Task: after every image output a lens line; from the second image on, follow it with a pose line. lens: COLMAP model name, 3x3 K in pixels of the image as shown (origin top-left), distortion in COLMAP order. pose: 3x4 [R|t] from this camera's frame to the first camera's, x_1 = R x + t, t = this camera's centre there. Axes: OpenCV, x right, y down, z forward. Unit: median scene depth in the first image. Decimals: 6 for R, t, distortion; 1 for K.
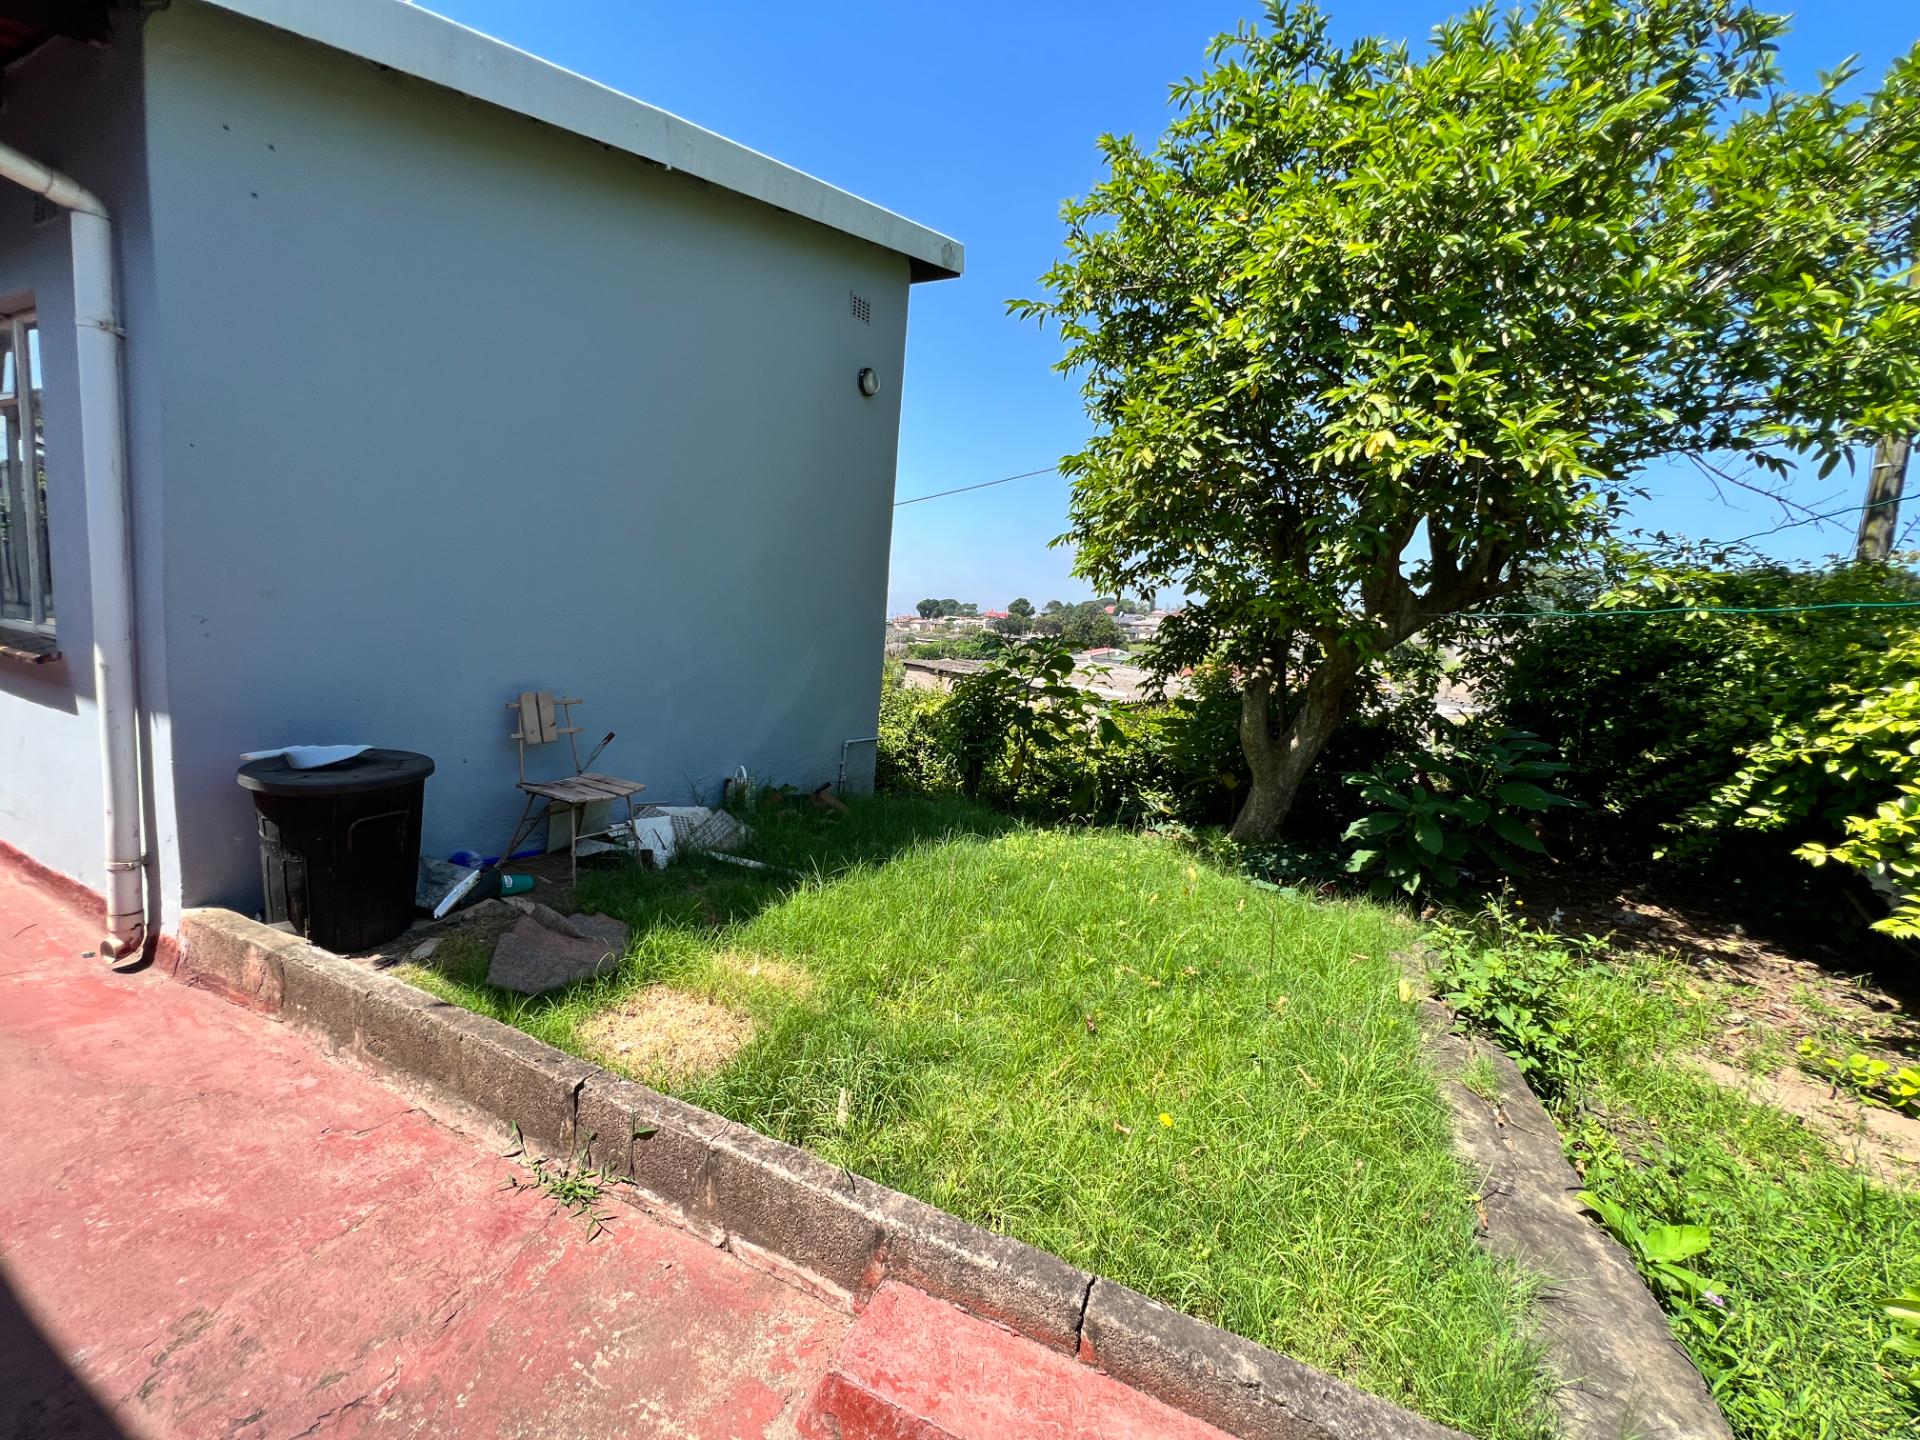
lens RADIAL K [[769.4, 0, 958.1], [0, 769.4, 715.3], [0, 0, 1]] dist [-0.003831, 0.001214]
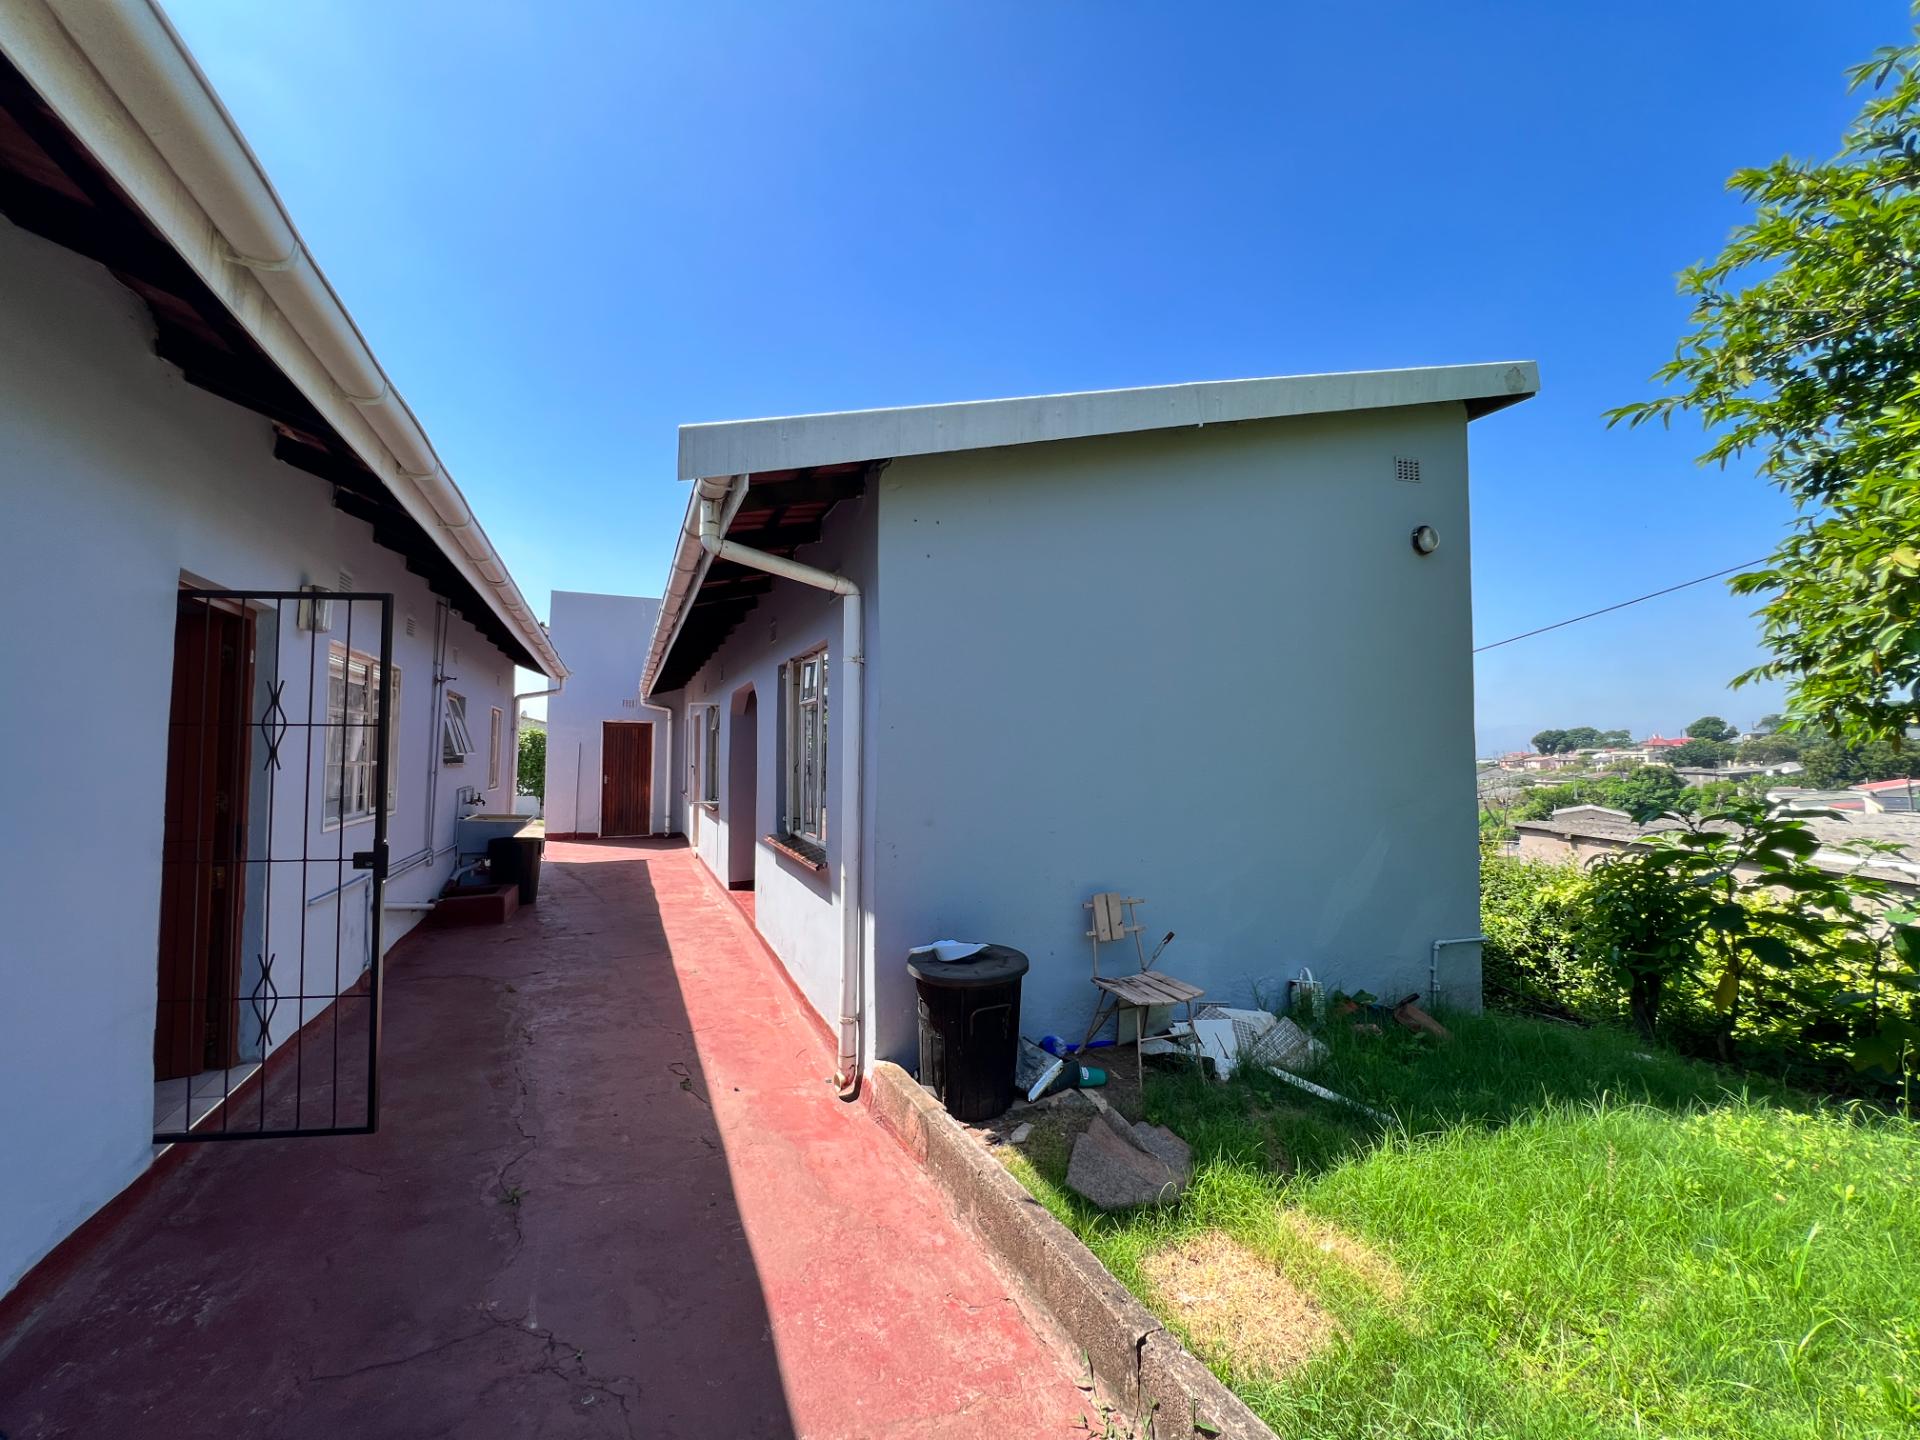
lens RADIAL K [[769.4, 0, 958.4], [0, 769.4, 716.7], [0, 0, 1]] dist [-0.003831, 0.001214]
pose [[0.765176, -0.108076, -0.634685, 0.029838], [-0.019344, 0.981505, -0.190455, -0.075924], [0.643530, 0.158009, 0.748934, -0.020797]]
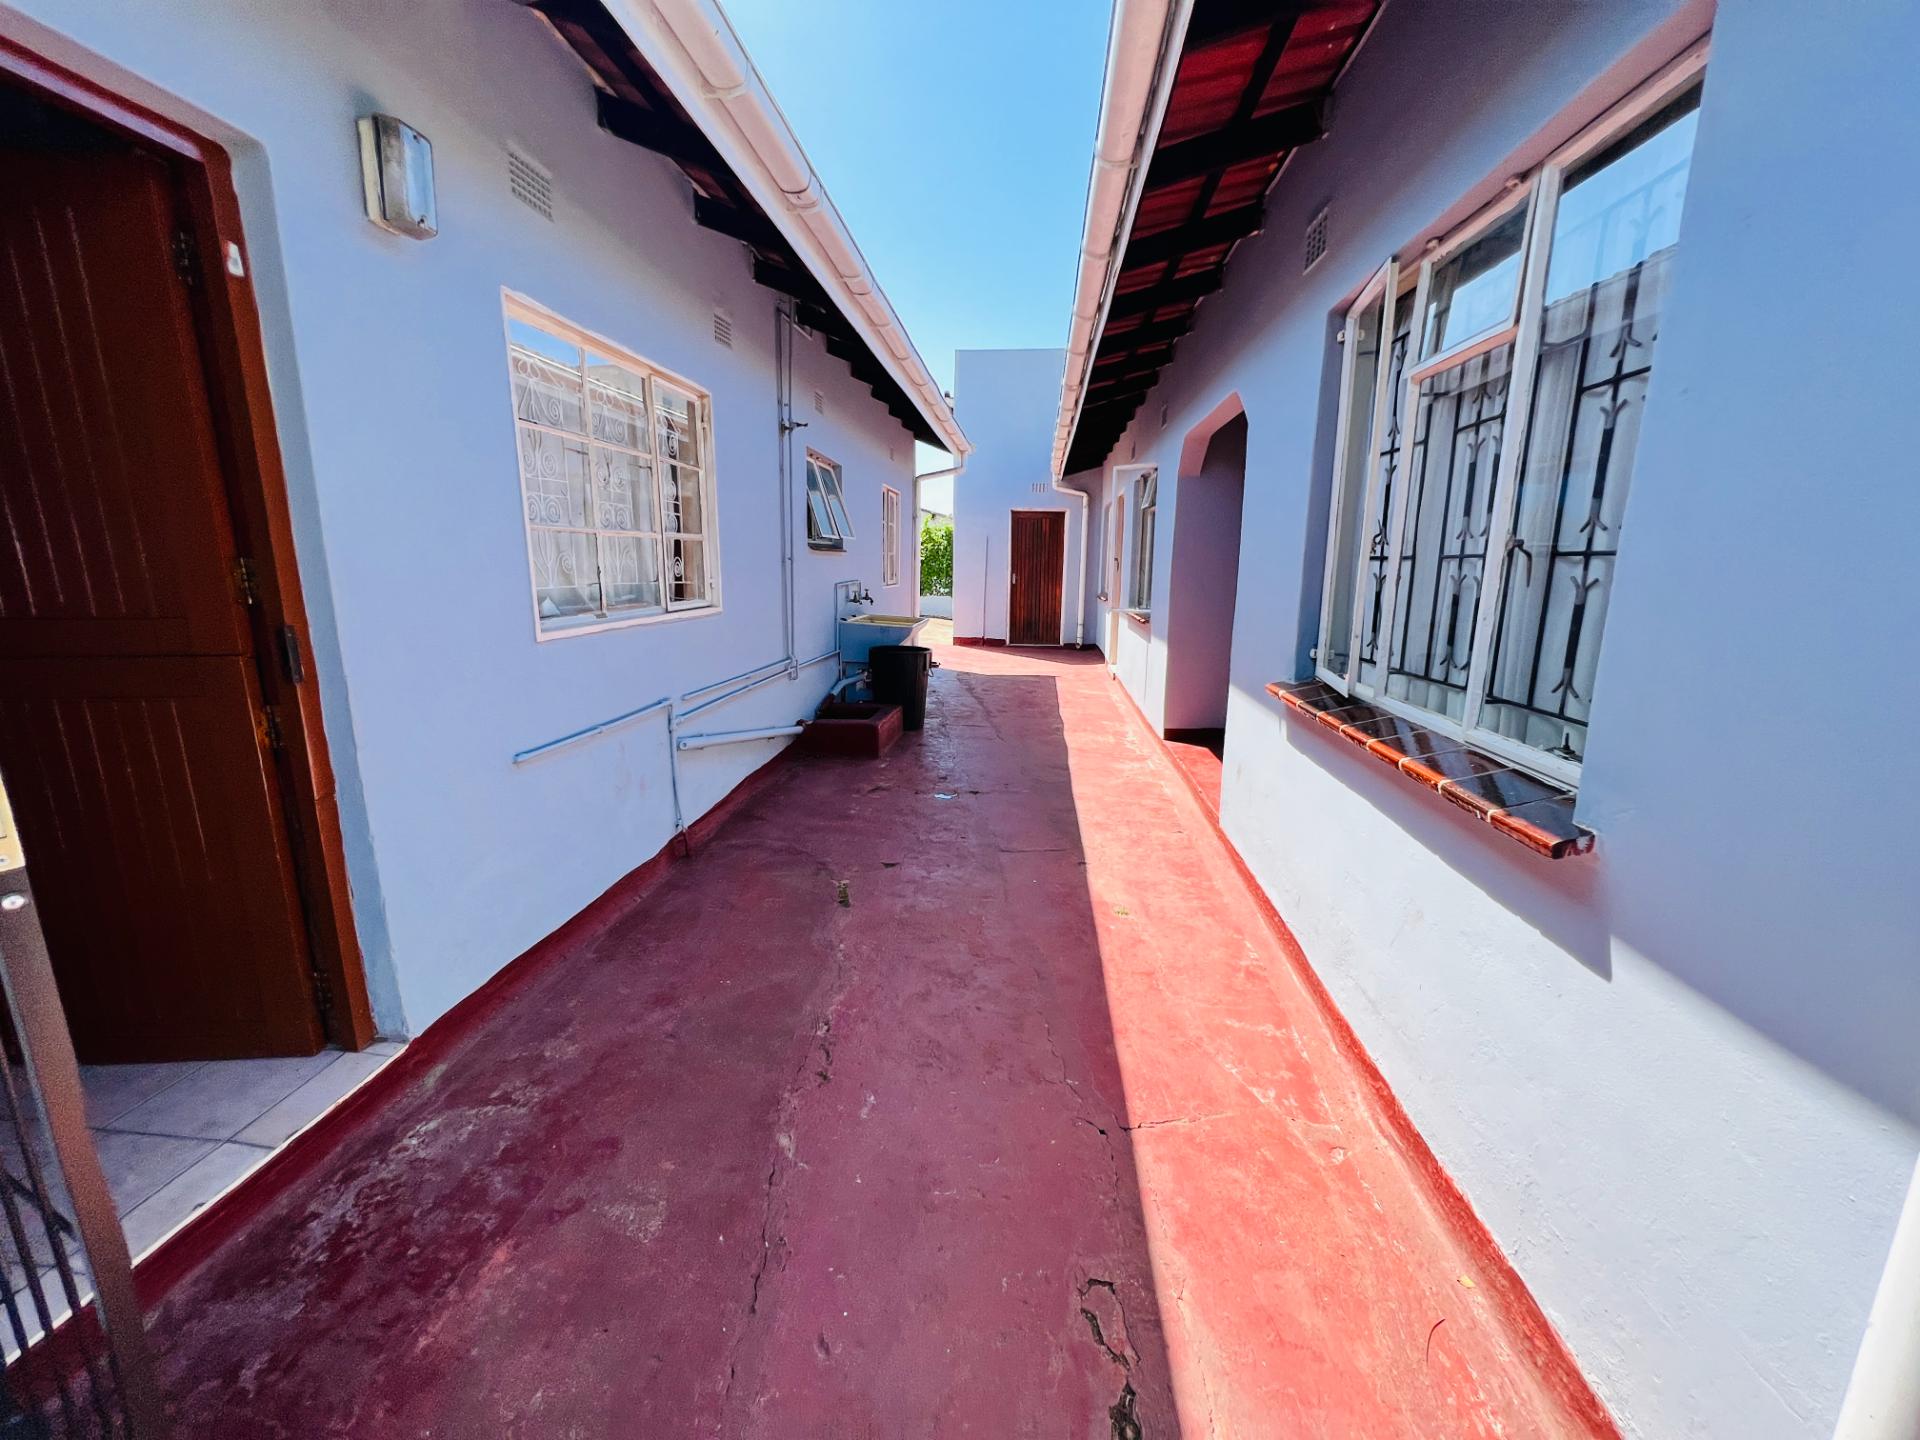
lens RADIAL K [[769.4, 0, 962.0], [0, 769.4, 722.6], [0, 0, 1]] dist [-0.003831, 0.001214]
pose [[0.356223, 0.120183, -0.926640, -0.734175], [-0.091325, 0.991424, 0.093478, -0.139428], [0.929927, 0.051327, 0.364144, 0.397184]]
